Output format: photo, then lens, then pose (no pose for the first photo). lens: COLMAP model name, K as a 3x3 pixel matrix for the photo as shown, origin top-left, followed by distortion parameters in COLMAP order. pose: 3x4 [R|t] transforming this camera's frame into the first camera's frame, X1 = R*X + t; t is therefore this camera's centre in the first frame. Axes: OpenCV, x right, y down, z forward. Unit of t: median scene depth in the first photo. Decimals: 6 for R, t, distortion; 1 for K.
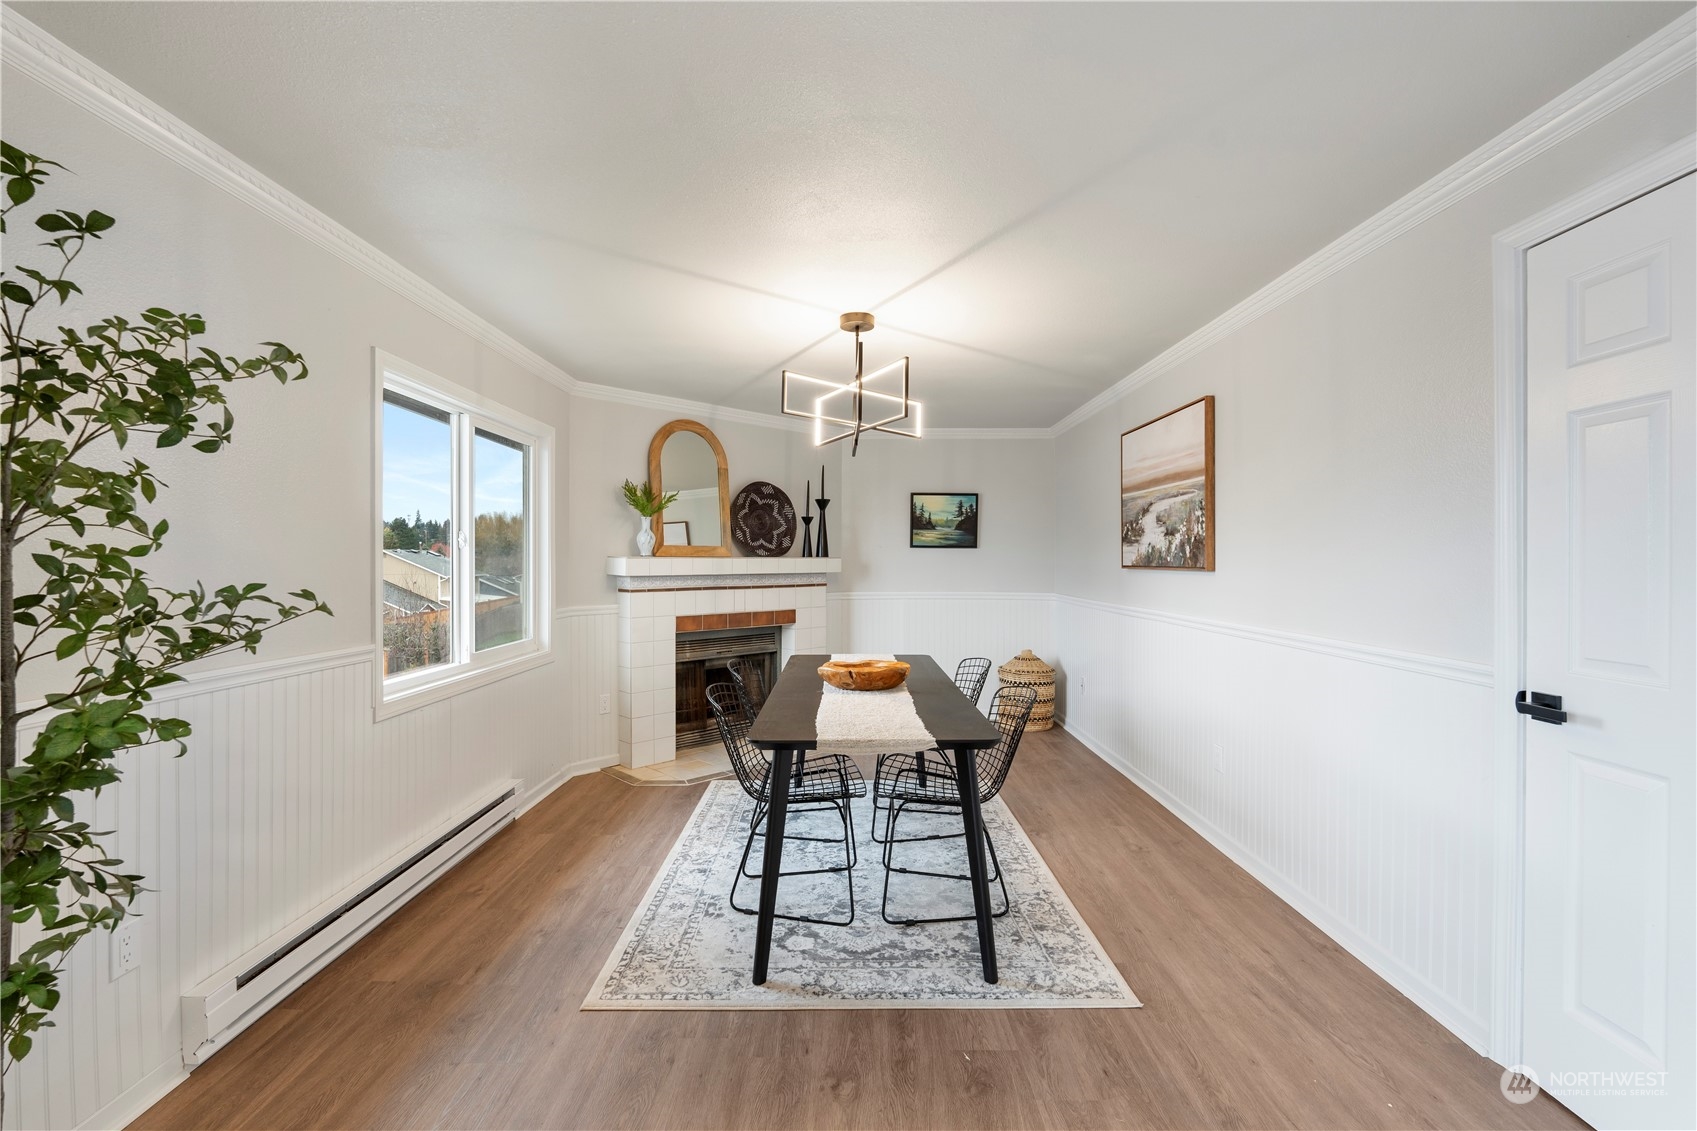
lens RADIAL K [[734.8, 0, 847.8], [0, 734.8, 562.7], [0, 0, 1]] dist [-0.003999, -0.000140]
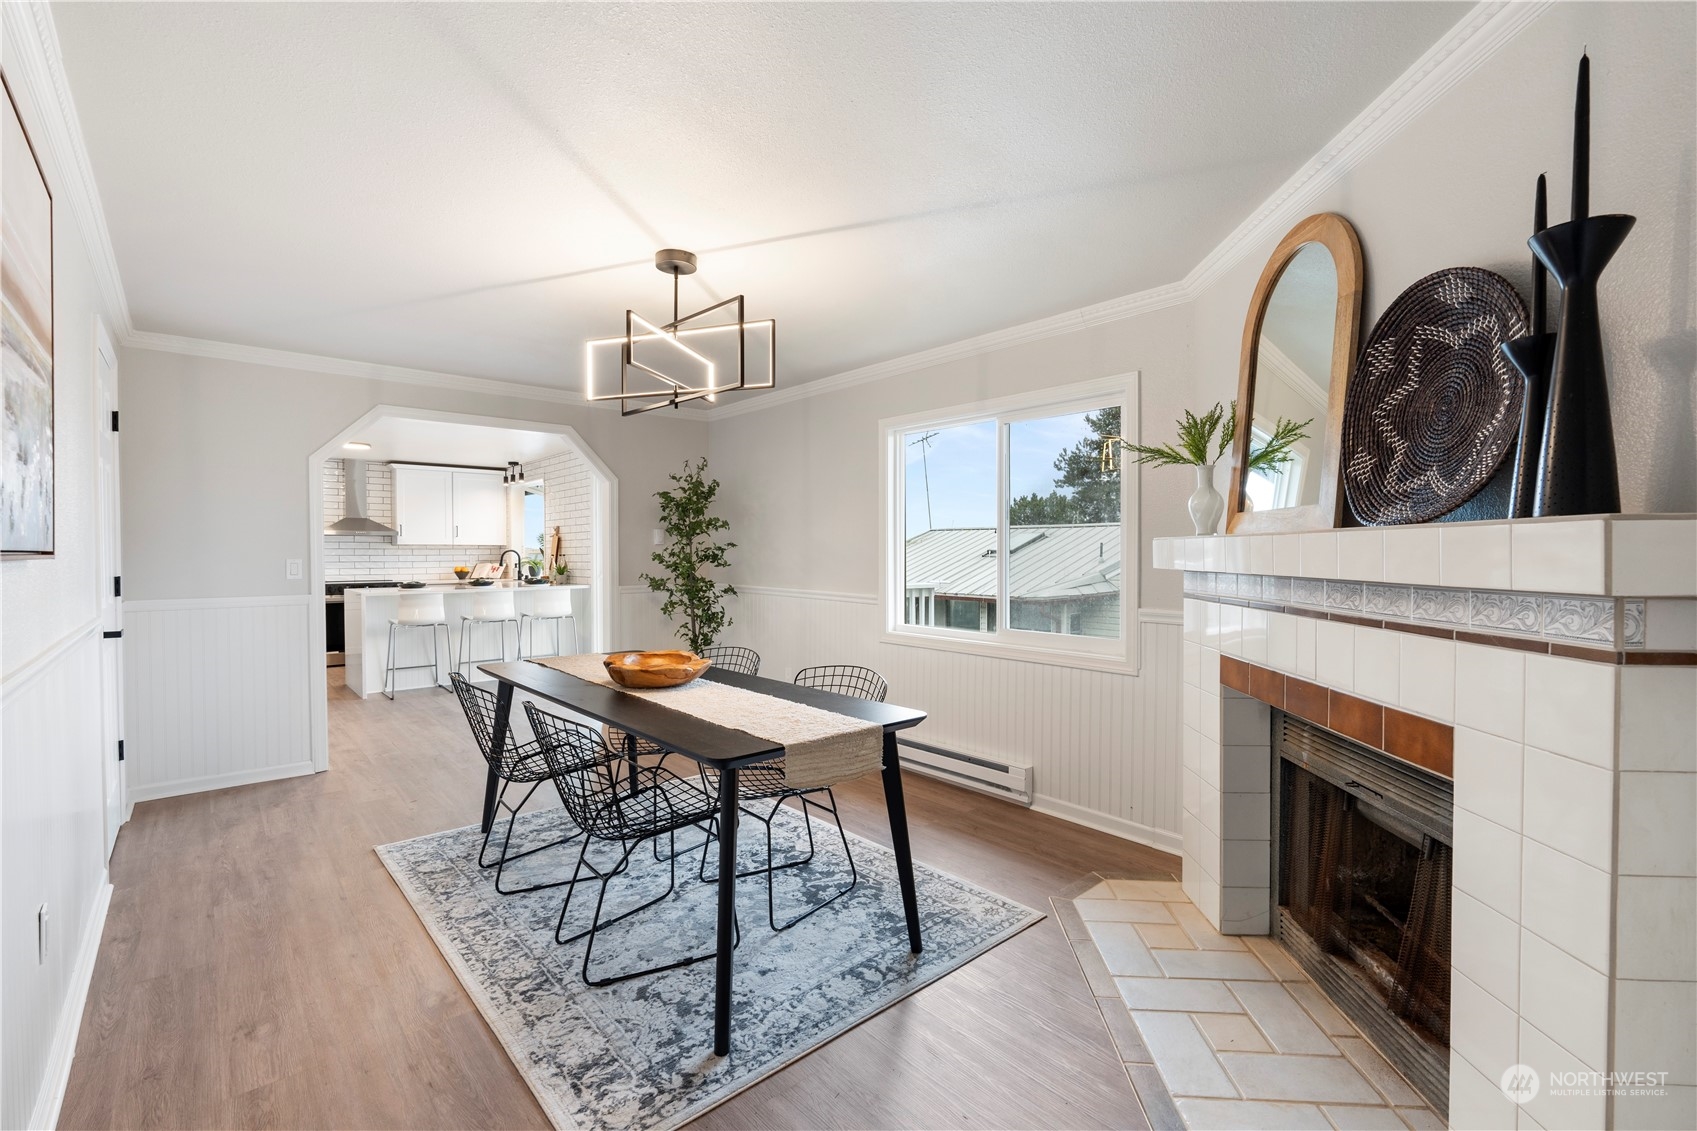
lens RADIAL K [[734.8, 0, 847.8], [0, 734.8, 562.7], [0, 0, 1]] dist [-0.003999, -0.000140]
pose [[-0.741938, 0.012023, -0.670361, 0.270370], [0.000123, 0.999842, 0.017796, 0.001702], [0.670469, 0.013121, -0.741822, 1.095426]]
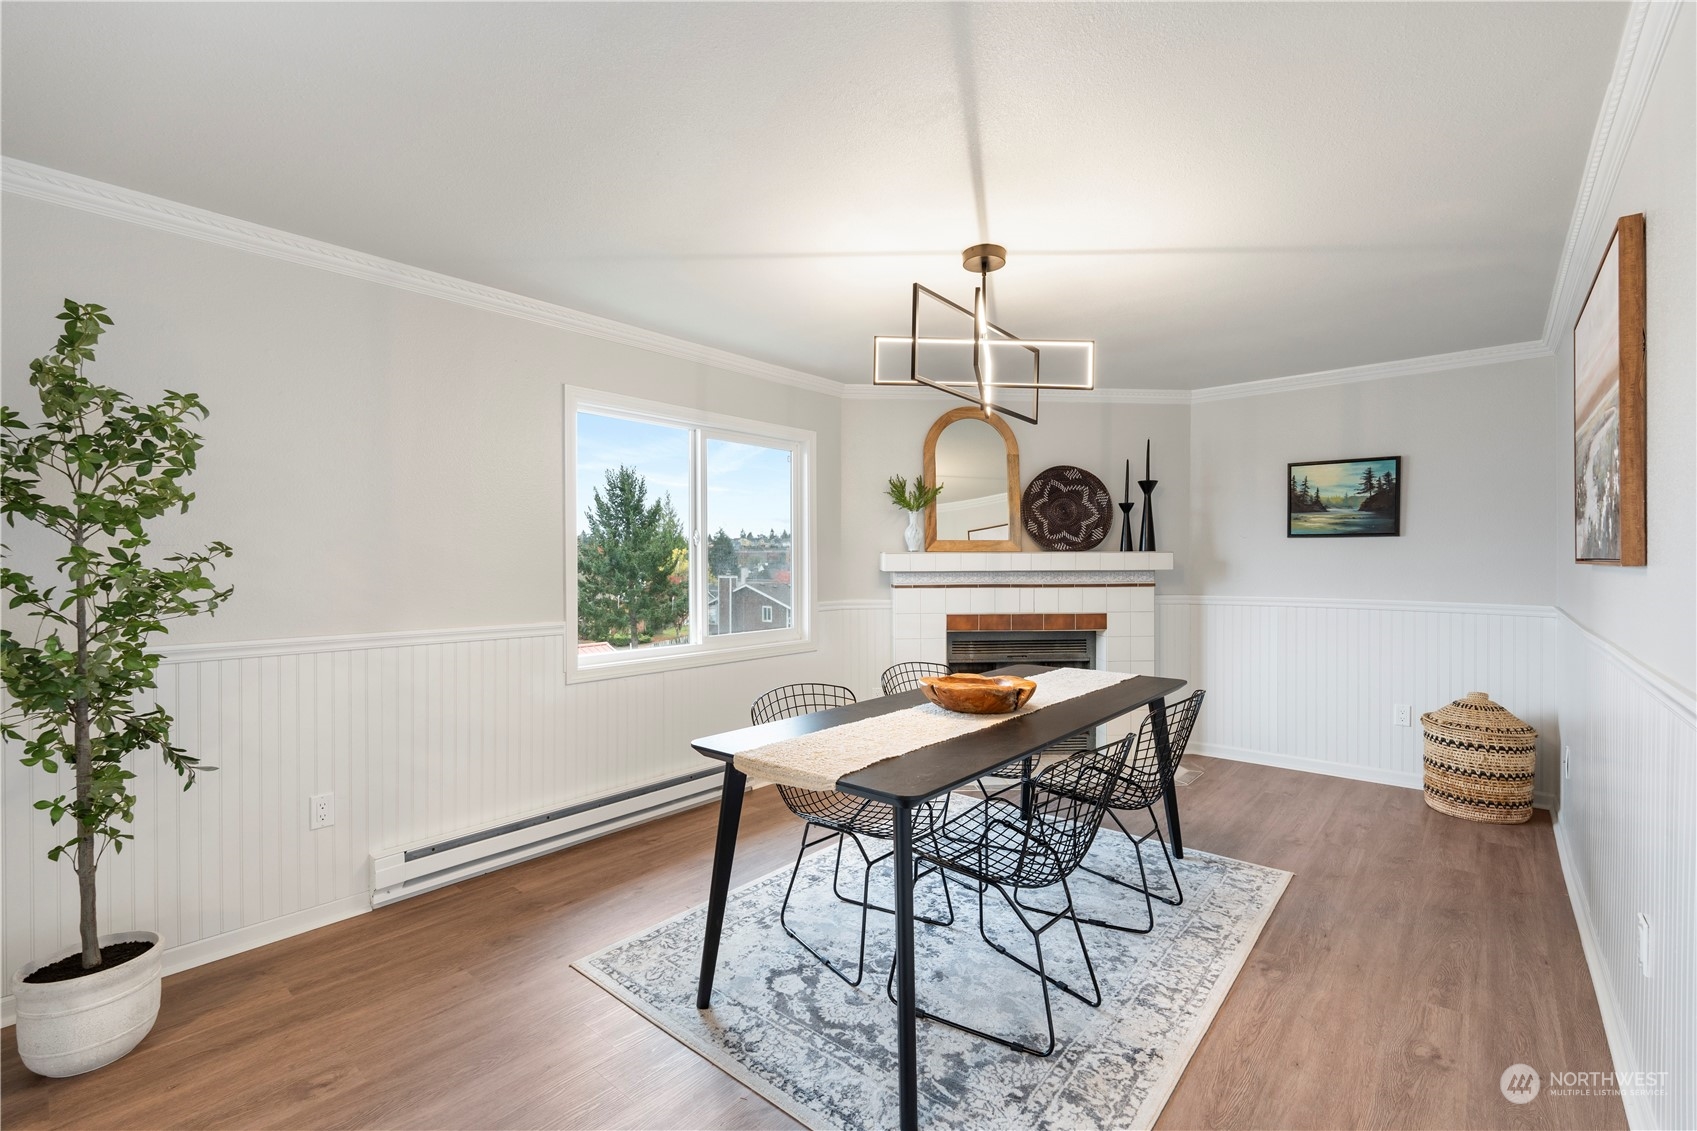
lens RADIAL K [[730.6, 0, 855.8], [0, 730.6, 563.4], [0, 0, 1]] dist [-0.002845, -0.000423]
pose [[0.764667, -0.000220, -0.644425, 0.261851], [0.000877, 0.999999, 0.000699, 0.005552], [0.644424, -0.001099, 0.764667, 0.178171]]
